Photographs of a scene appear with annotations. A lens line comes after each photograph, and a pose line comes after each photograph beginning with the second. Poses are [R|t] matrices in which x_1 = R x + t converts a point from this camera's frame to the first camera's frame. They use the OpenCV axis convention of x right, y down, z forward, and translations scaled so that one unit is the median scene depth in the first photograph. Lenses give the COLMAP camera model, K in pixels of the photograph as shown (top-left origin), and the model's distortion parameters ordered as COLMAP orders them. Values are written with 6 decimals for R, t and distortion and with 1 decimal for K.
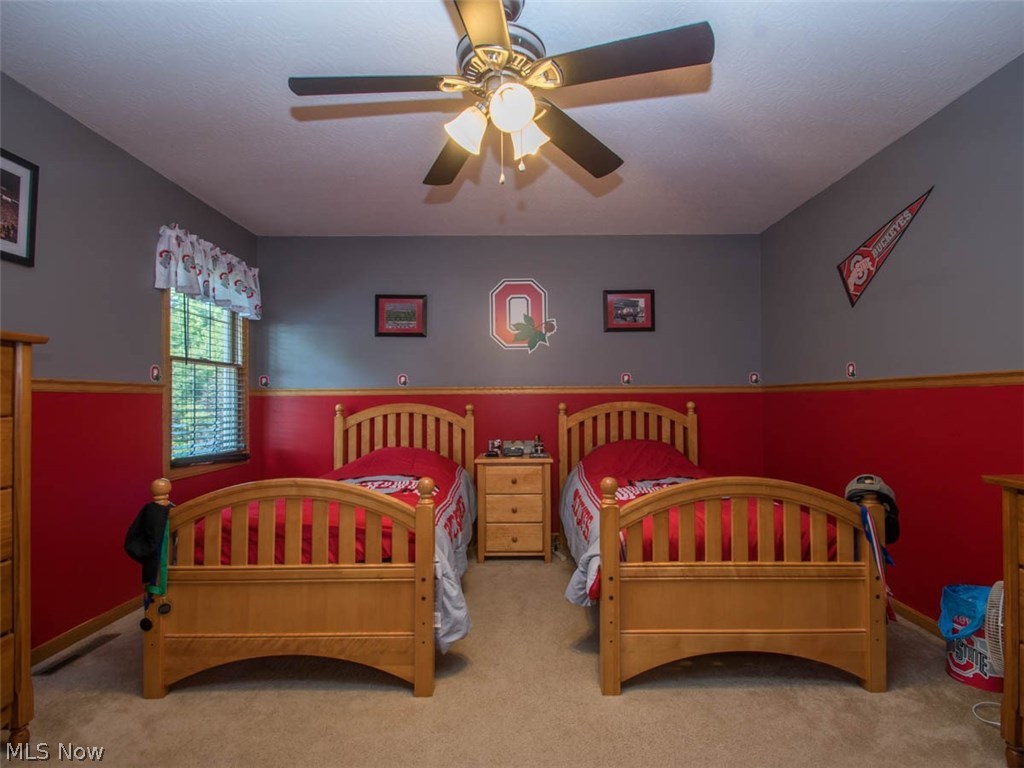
lens RADIAL K [[506.3, 0, 512.0], [0, 506.3, 384.0], [0, 0, 1]] dist [0.010985, -0.013334]
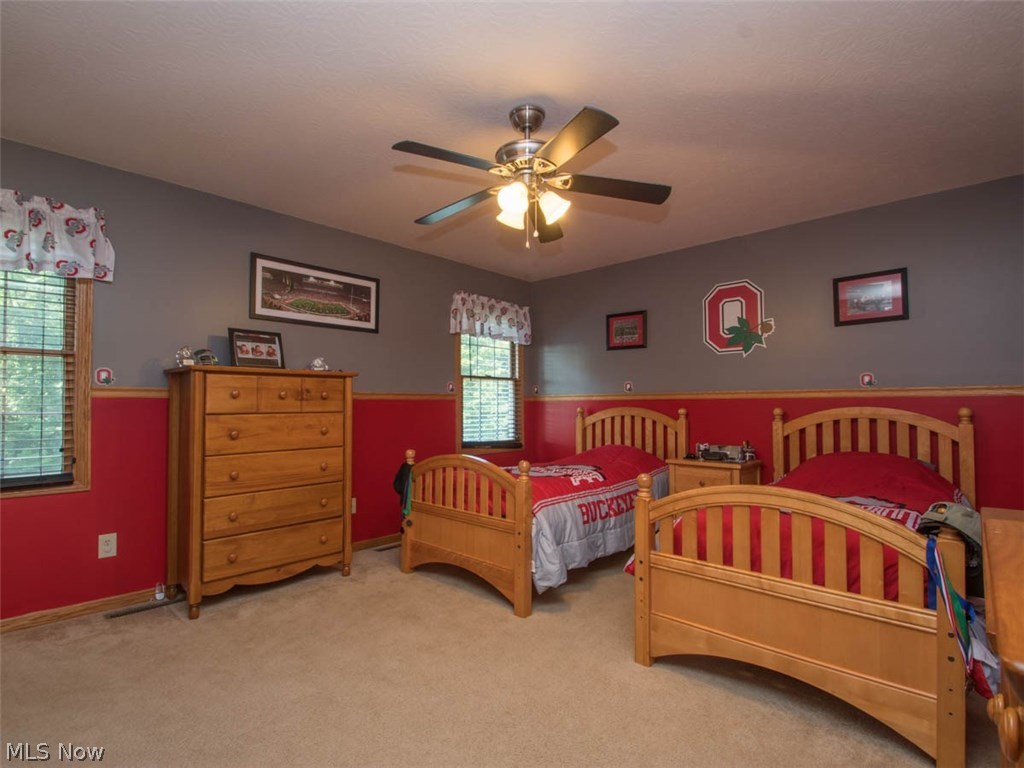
lens RADIAL K [[506.3, 0, 512.0], [0, 506.3, 384.0], [0, 0, 1]] dist [0.010985, -0.013334]
pose [[0.724358, -0.023862, -0.689011, 0.420002], [0.020286, 0.999706, -0.013296, -0.004644], [0.689126, -0.004346, 0.724629, -0.014440]]
